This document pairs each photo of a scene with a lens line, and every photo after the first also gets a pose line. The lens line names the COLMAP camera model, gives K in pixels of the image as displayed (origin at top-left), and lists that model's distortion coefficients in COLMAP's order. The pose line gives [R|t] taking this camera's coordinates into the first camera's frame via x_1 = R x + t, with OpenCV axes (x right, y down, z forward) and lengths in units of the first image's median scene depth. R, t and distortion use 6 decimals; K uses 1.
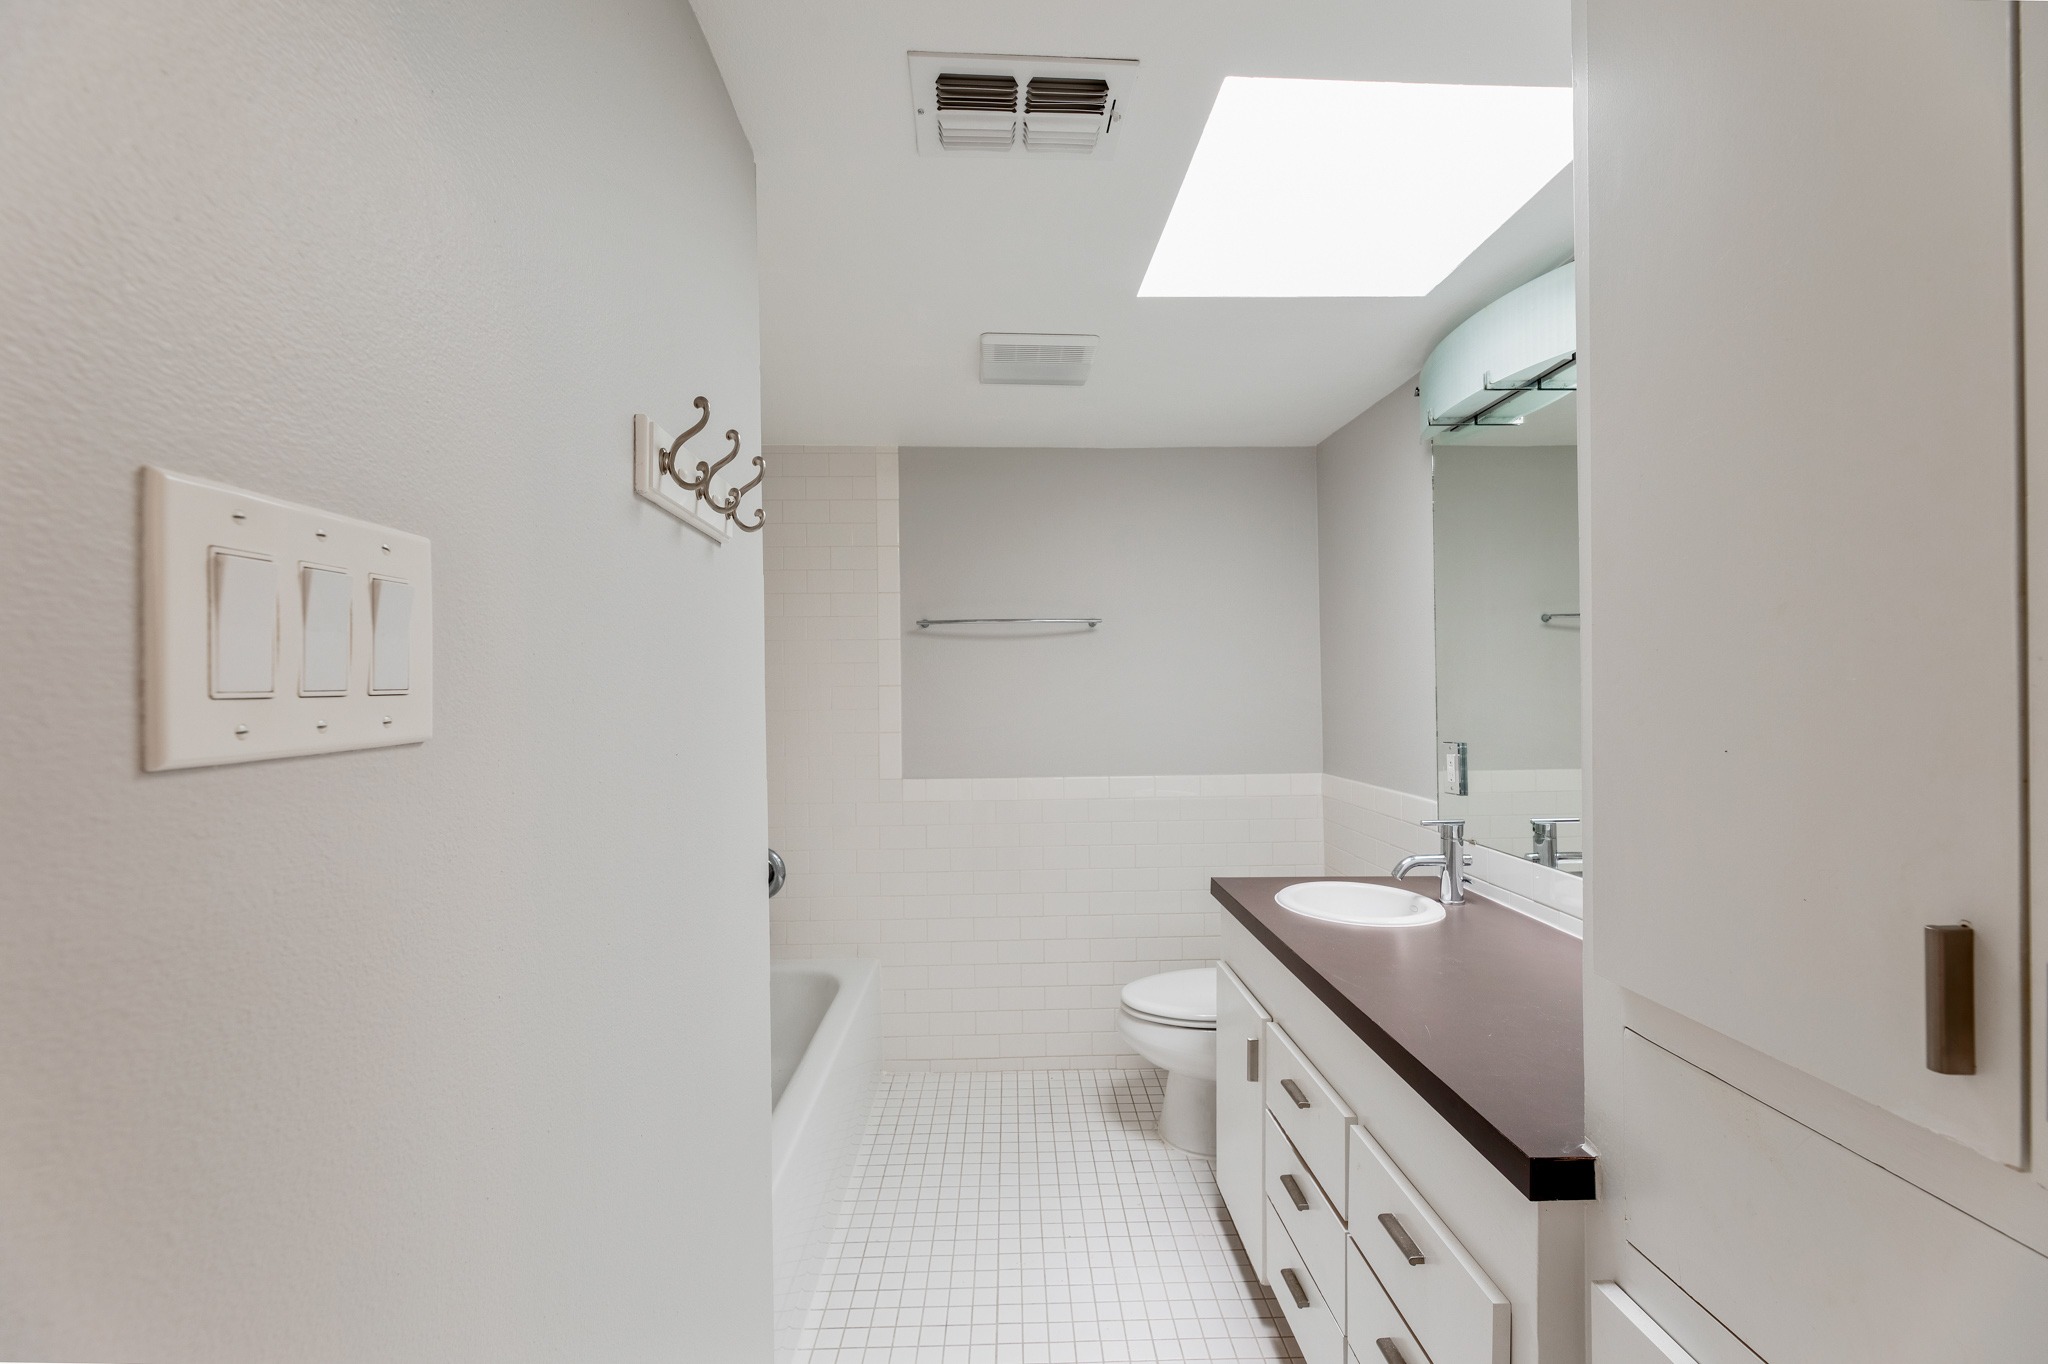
lens RADIAL K [[823.2, 0, 1020.2], [0, 823.2, 685.8], [0, 0, 1]] dist [-0.000837, 0.000111]
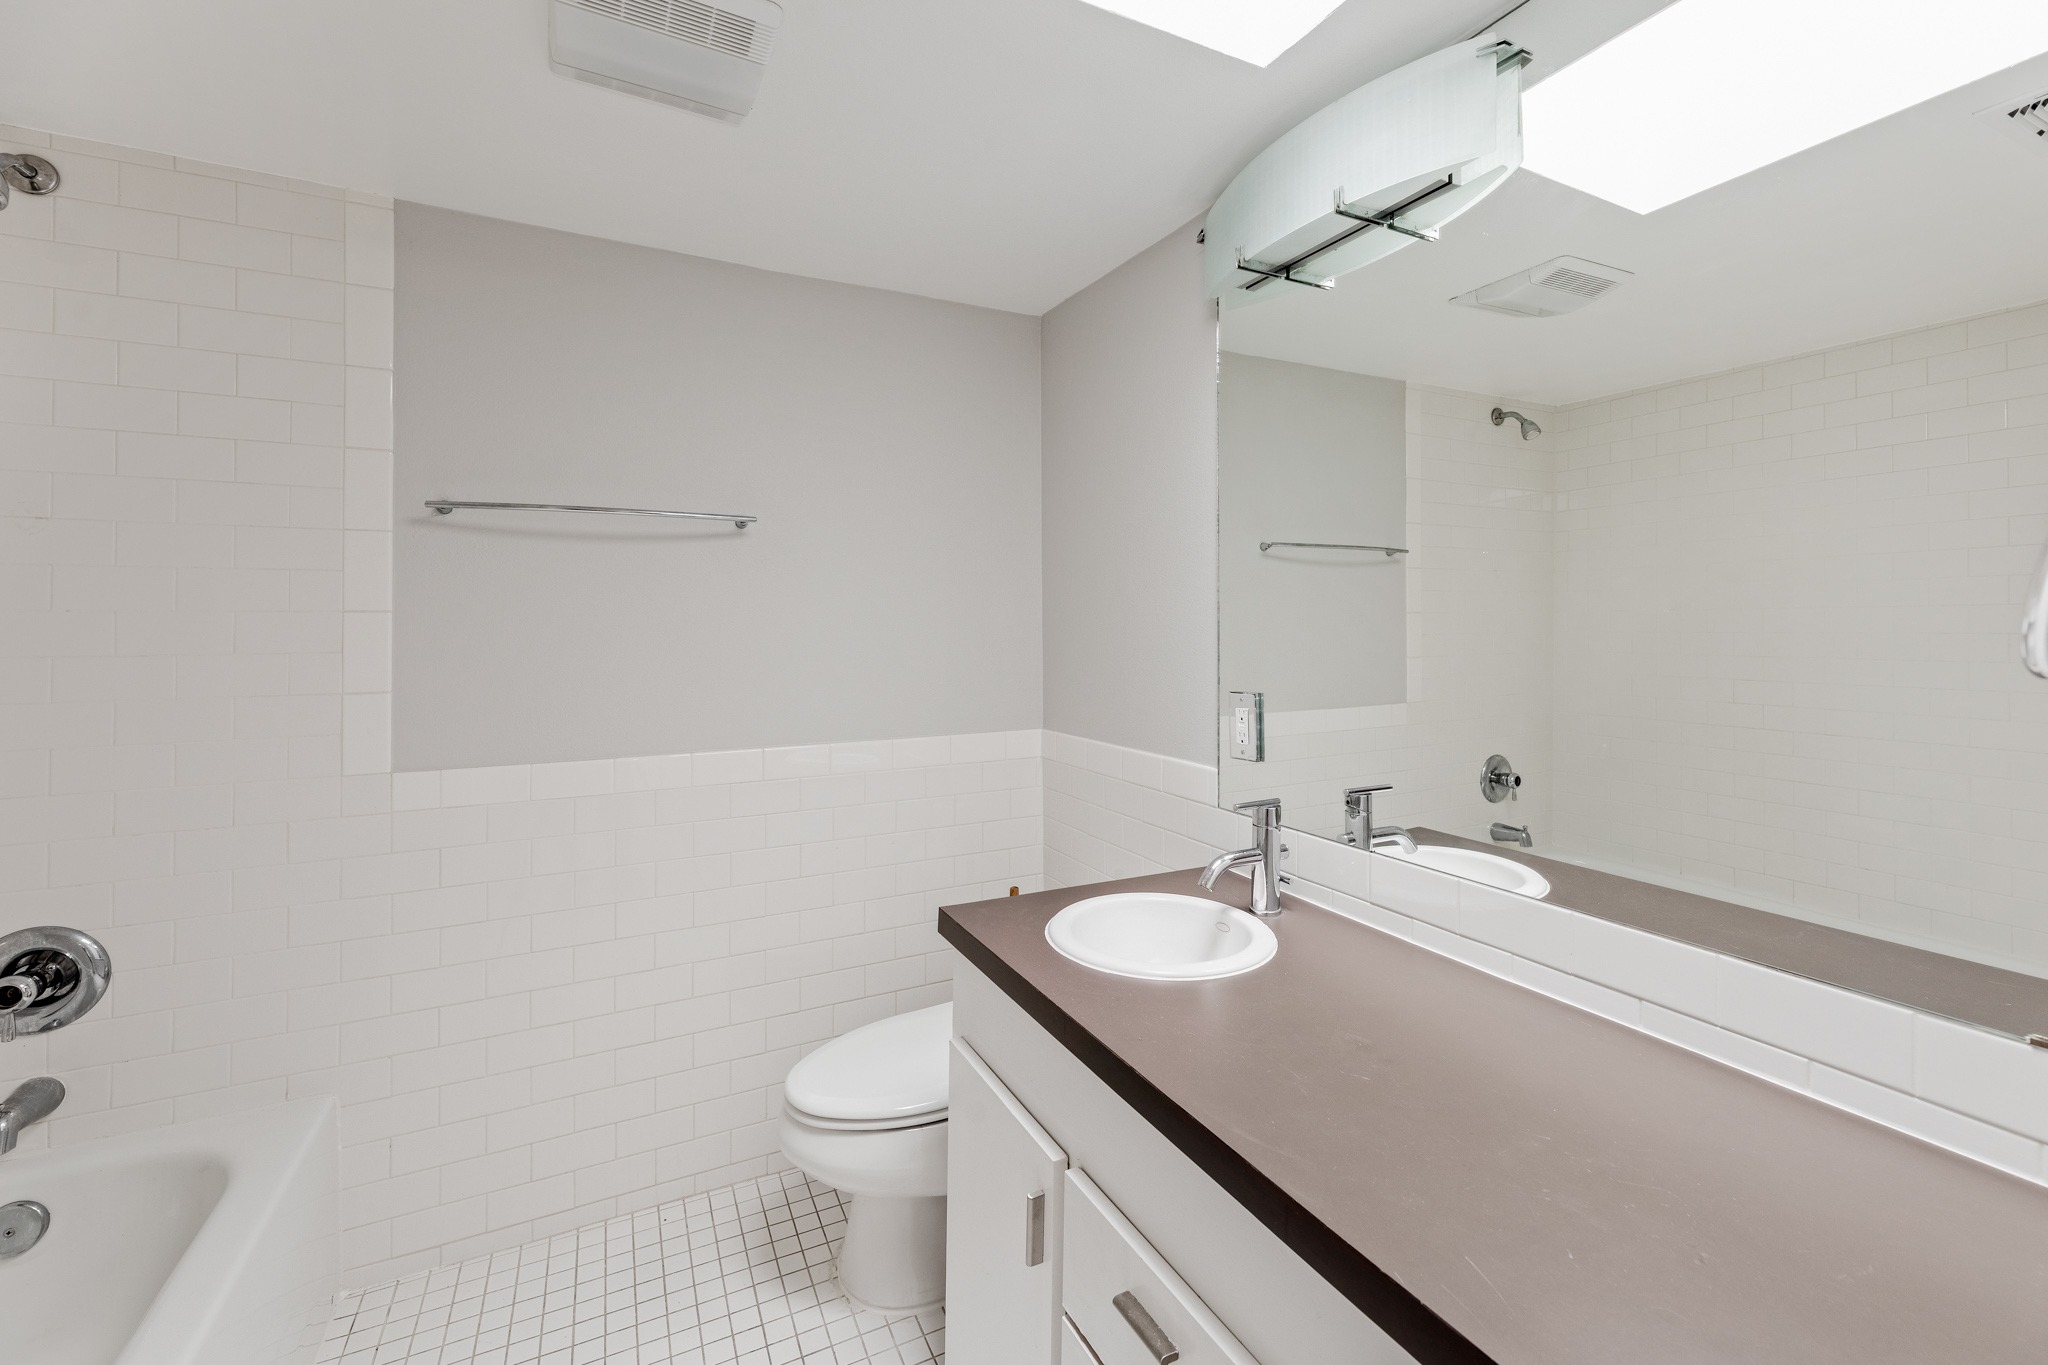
lens RADIAL K [[836.9, 0, 1029.9], [0, 836.9, 609.4], [0, 0, 1]] dist [-0.002266, -0.000111]
pose [[0.898720, 0.015398, 0.438252, 0.001229], [-0.008883, 0.999818, -0.016913, 0.005991], [-0.438433, 0.011307, 0.898693, 0.363930]]
